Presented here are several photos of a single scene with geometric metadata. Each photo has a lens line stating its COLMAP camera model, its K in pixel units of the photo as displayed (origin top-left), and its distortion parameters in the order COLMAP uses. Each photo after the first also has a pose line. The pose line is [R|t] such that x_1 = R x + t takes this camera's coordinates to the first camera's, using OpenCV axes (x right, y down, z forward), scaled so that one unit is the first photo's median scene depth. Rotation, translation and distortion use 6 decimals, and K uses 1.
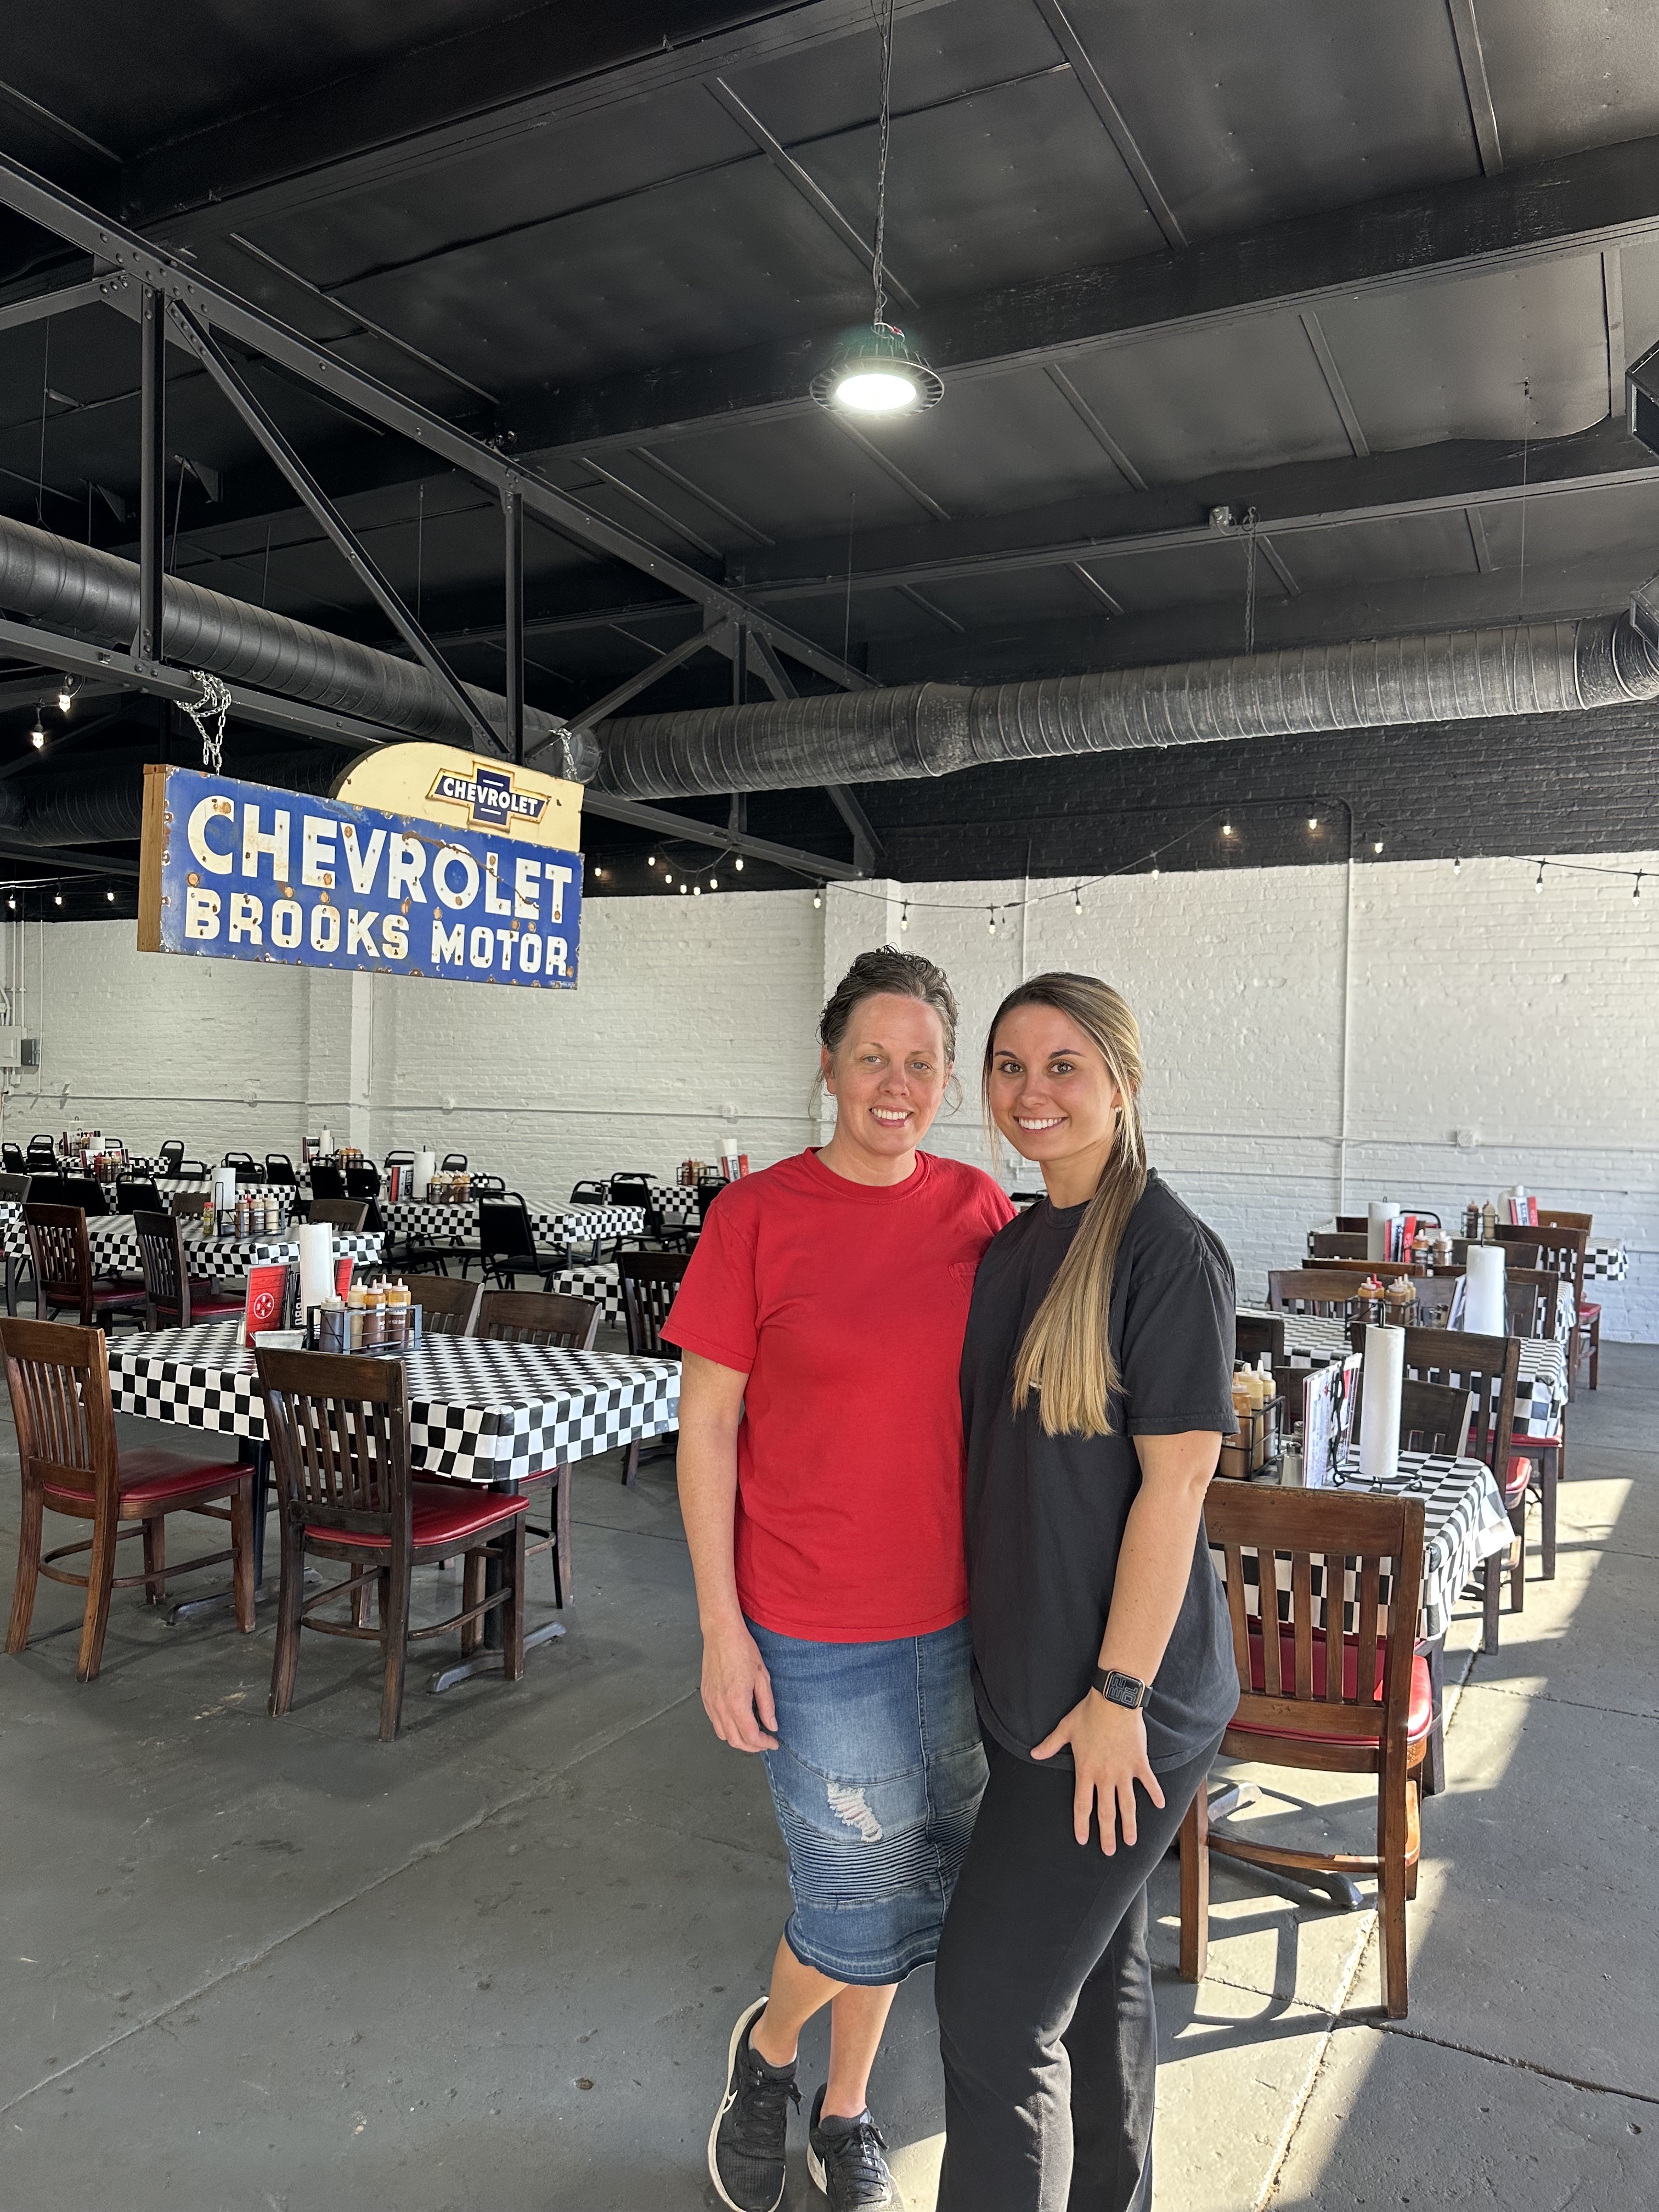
lens RADIAL K [[1537.9, 0, 833.3], [0, 1537.9, 1096.5], [0, 0, 1]] dist [0.200808, -0.430751]
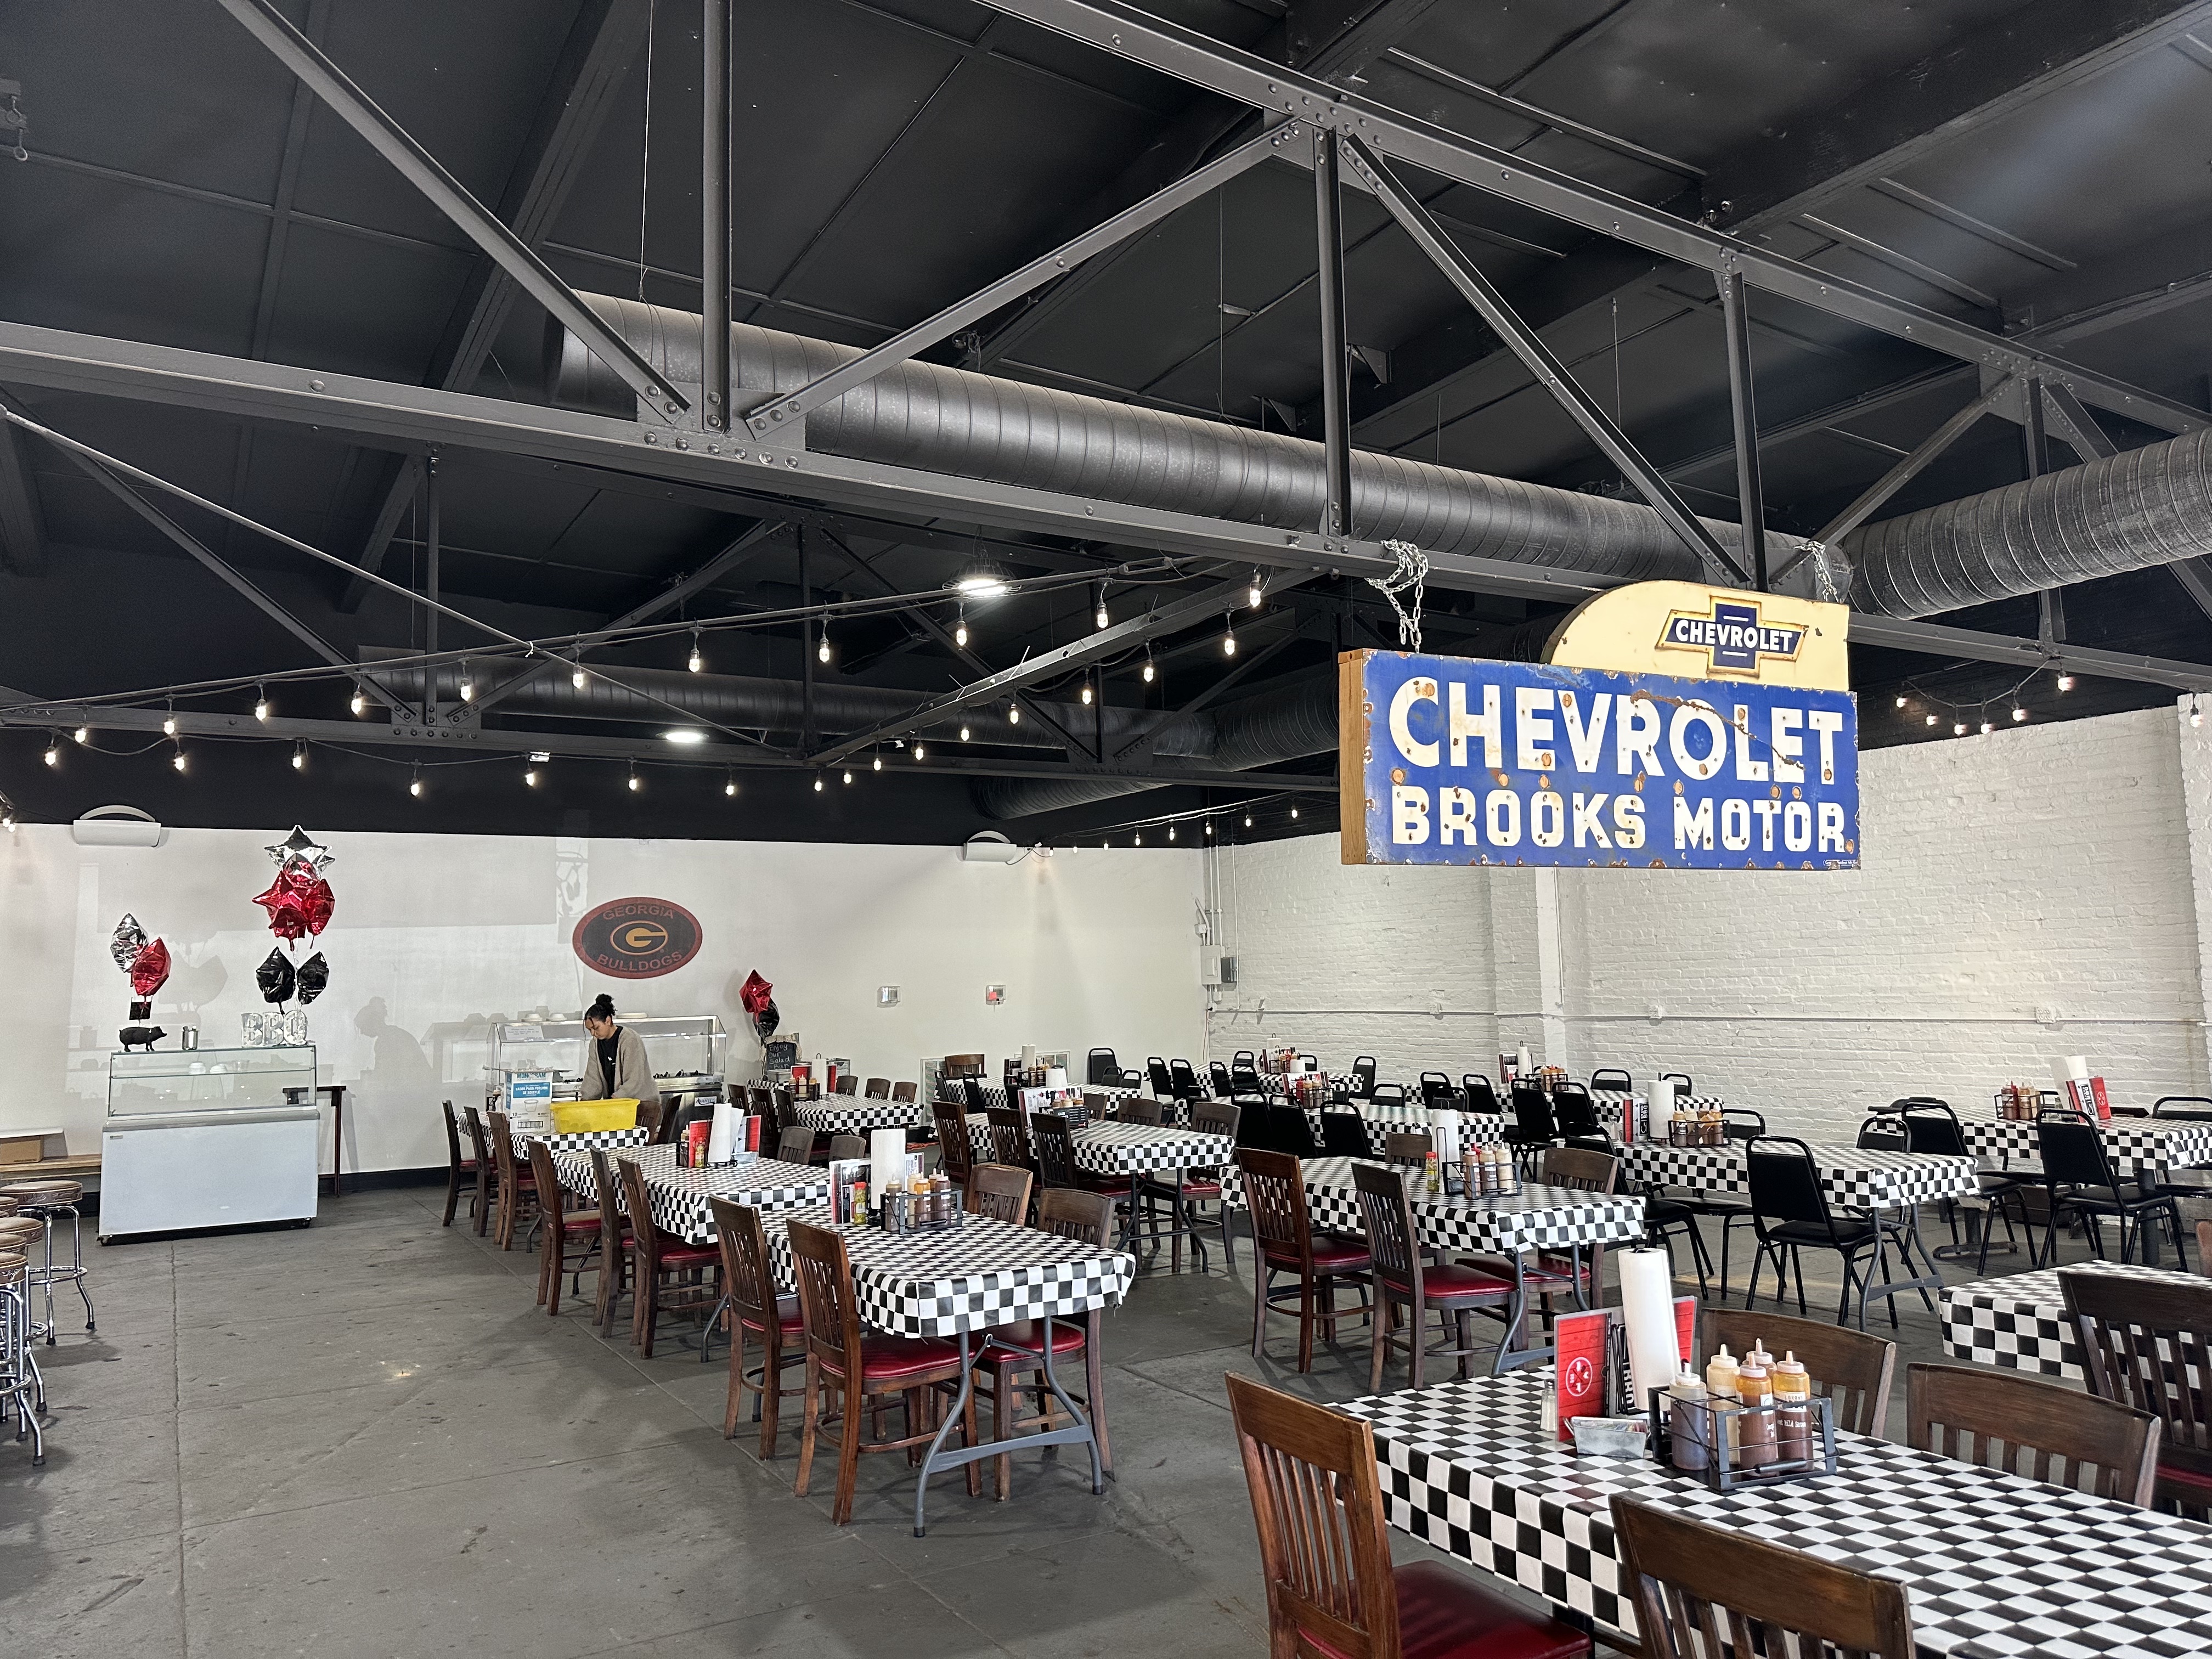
lens RADIAL K [[1537.9, 0, 1112.0], [0, 1537.9, 857.0], [0, 0, 1]] dist [0.200808, -0.430751]
pose [[0.854195, -0.080210, -0.513729, -0.086122], [0.035979, 0.994780, -0.095494, -0.014952], [0.518707, 0.063087, 0.852621, 0.157328]]
